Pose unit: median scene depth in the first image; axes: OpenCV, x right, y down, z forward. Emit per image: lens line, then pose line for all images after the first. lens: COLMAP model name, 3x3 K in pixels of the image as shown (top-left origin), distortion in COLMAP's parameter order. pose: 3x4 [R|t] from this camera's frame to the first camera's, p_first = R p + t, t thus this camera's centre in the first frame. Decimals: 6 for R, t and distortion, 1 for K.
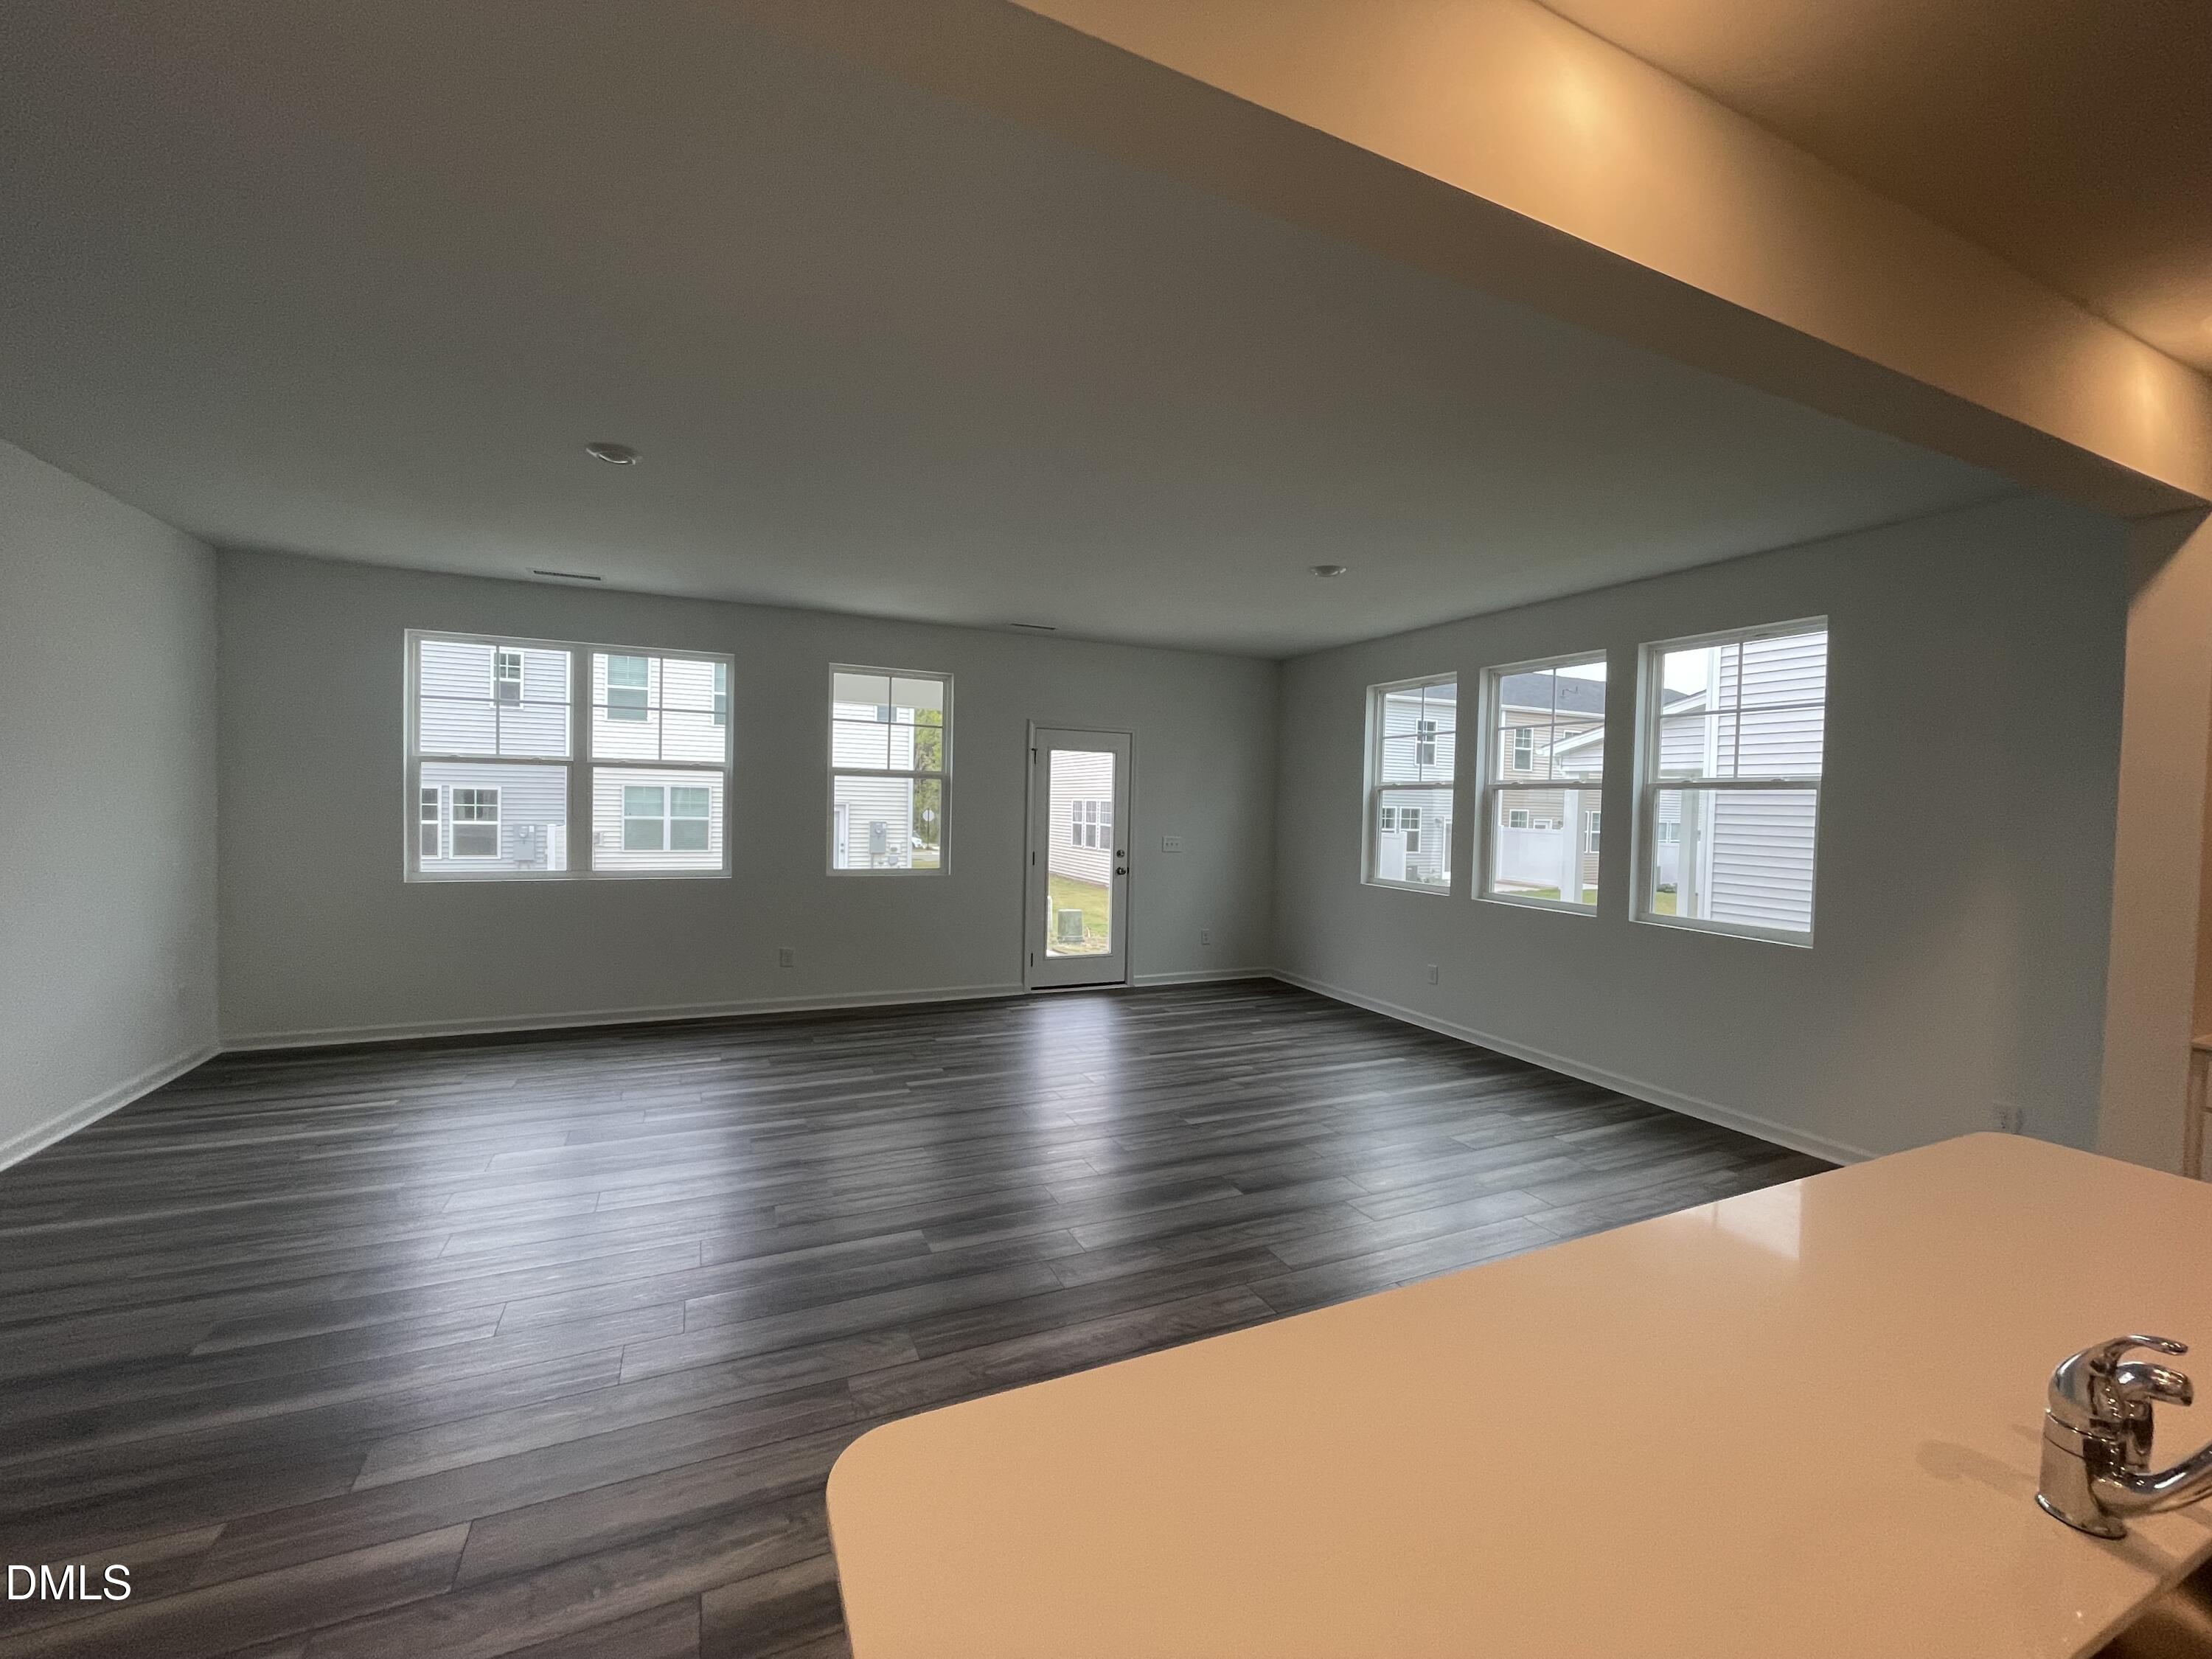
lens RADIAL K [[888.9, 0, 1106.0], [0, 888.9, 829.5], [0, 0, 1]] dist [-0.002949, -0.000597]
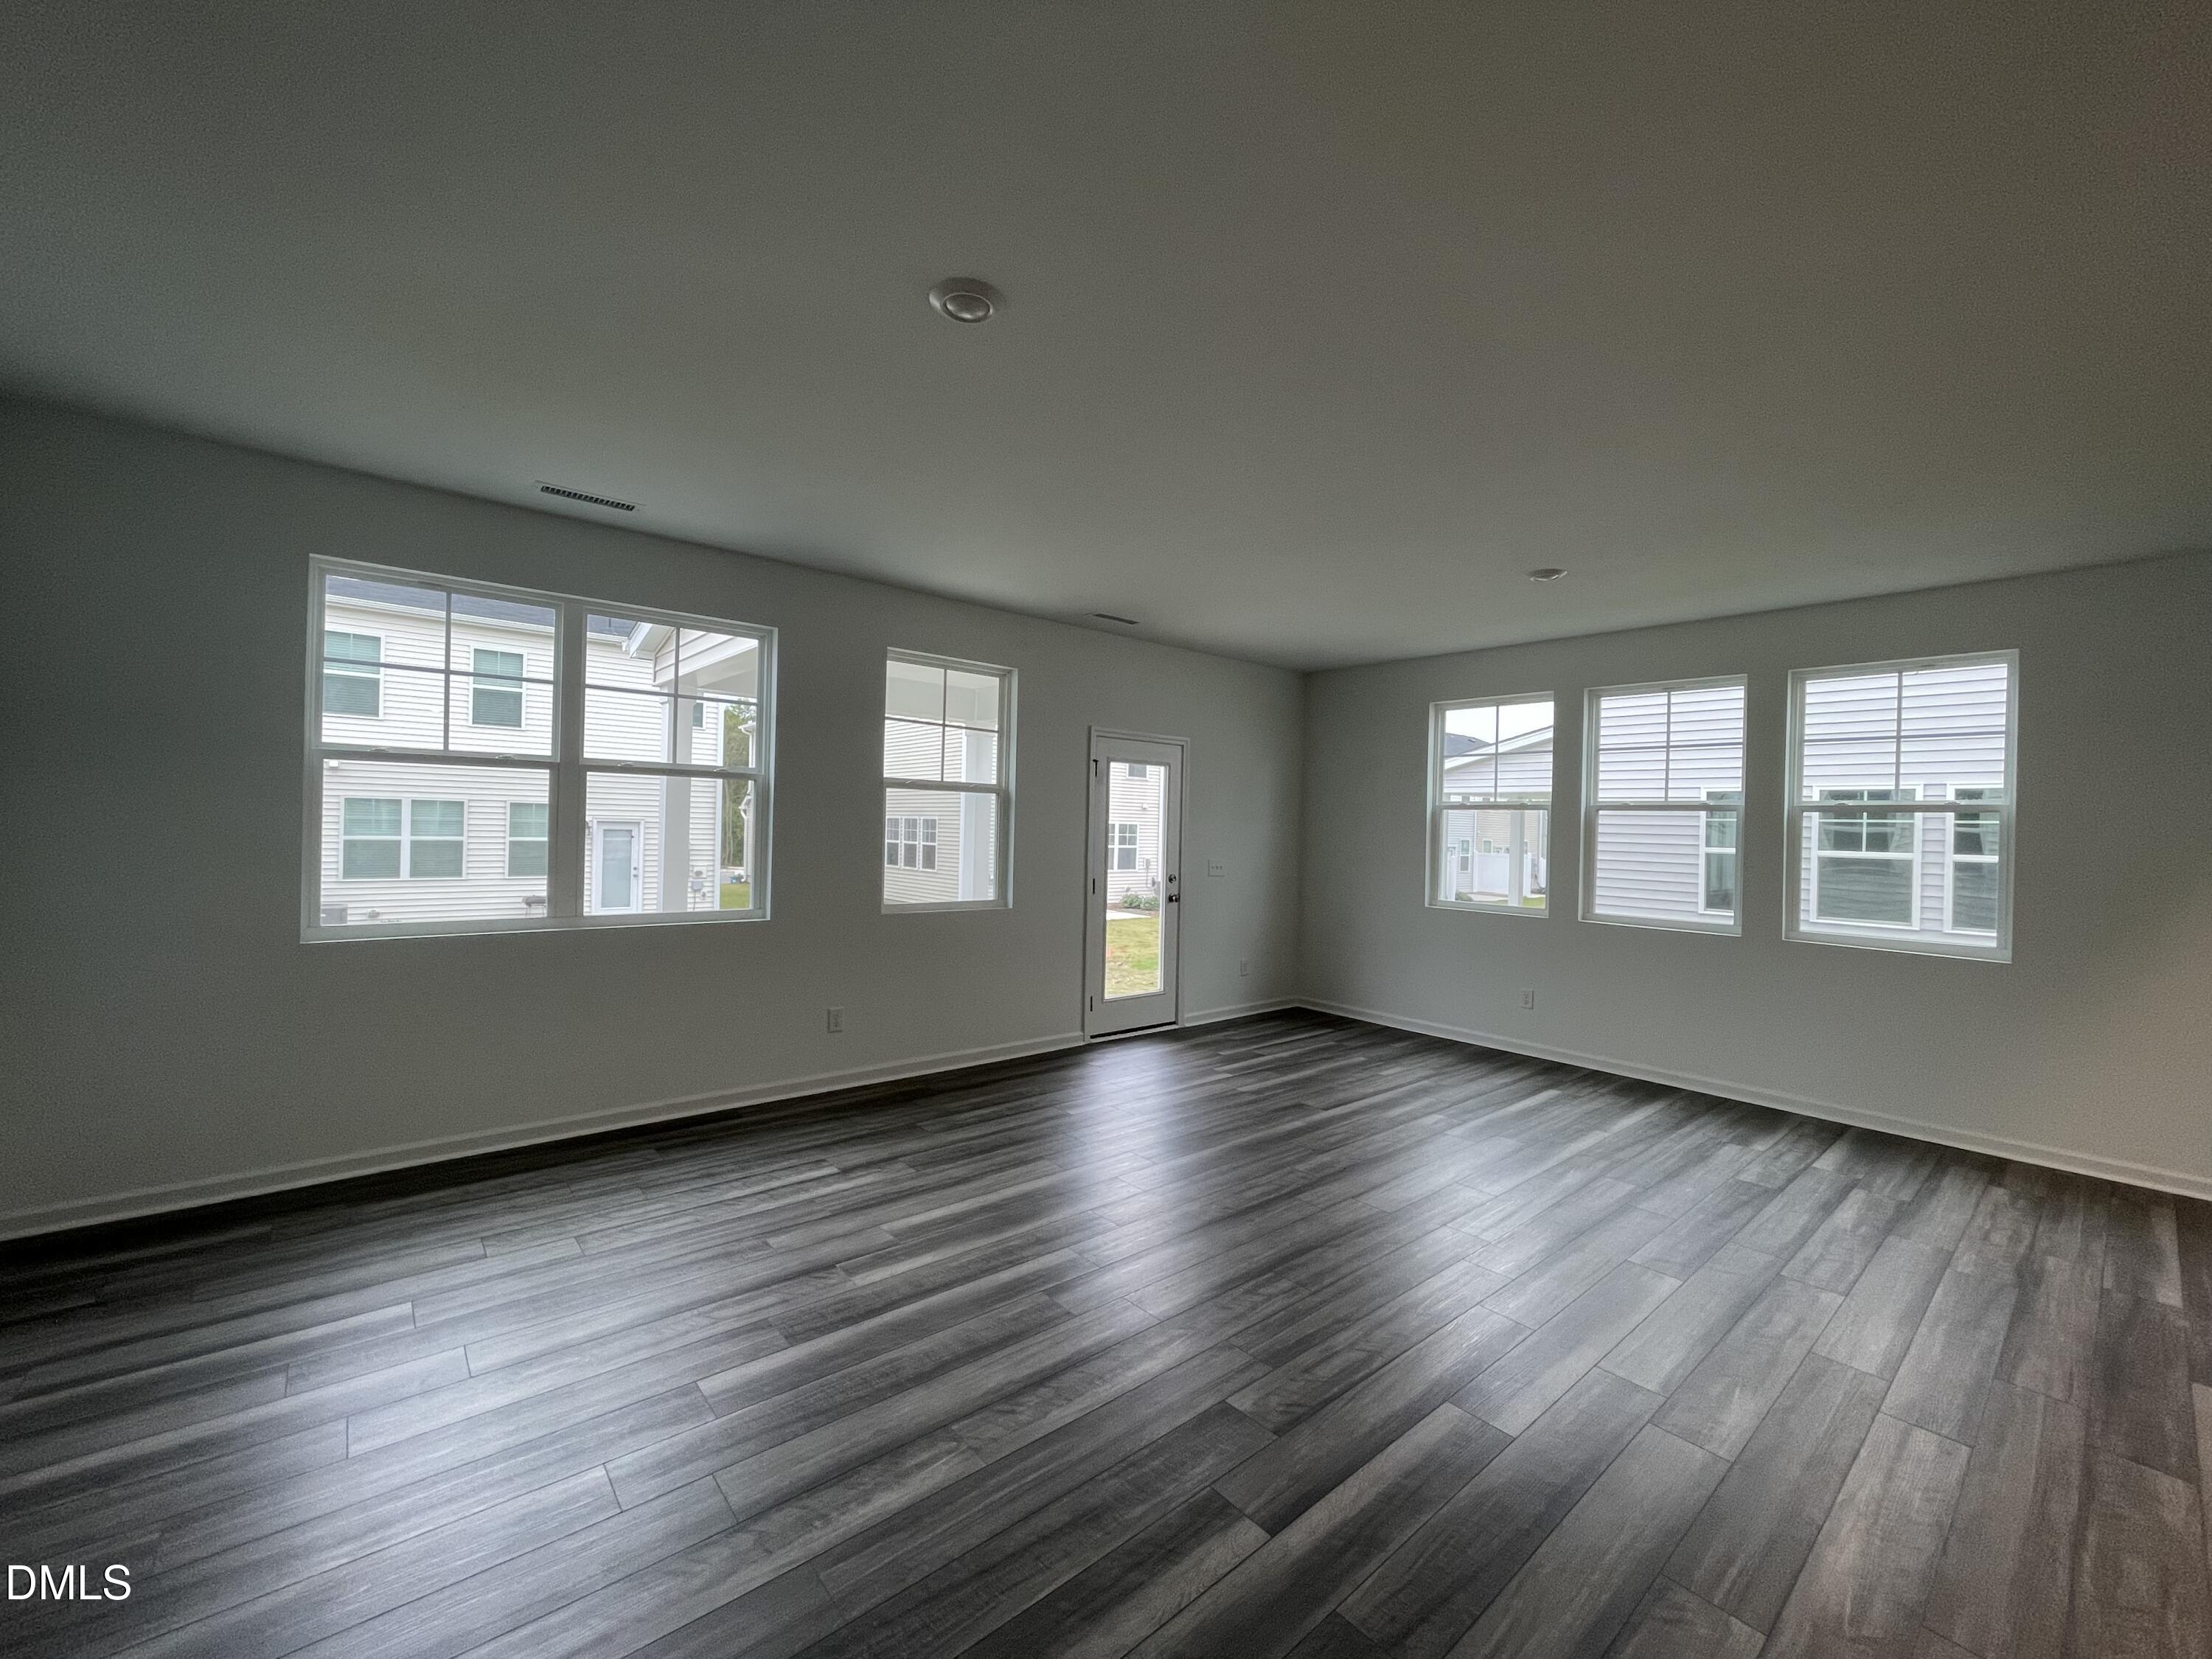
lens RADIAL K [[888.9, 0, 1106.0], [0, 888.9, 829.5], [0, 0, 1]] dist [-0.002949, -0.000597]
pose [[0.960826, -0.000209, 0.277151, -0.336851], [0.005531, 0.999815, -0.018421, -0.007227], [-0.277095, 0.019232, 0.960650, 0.177373]]
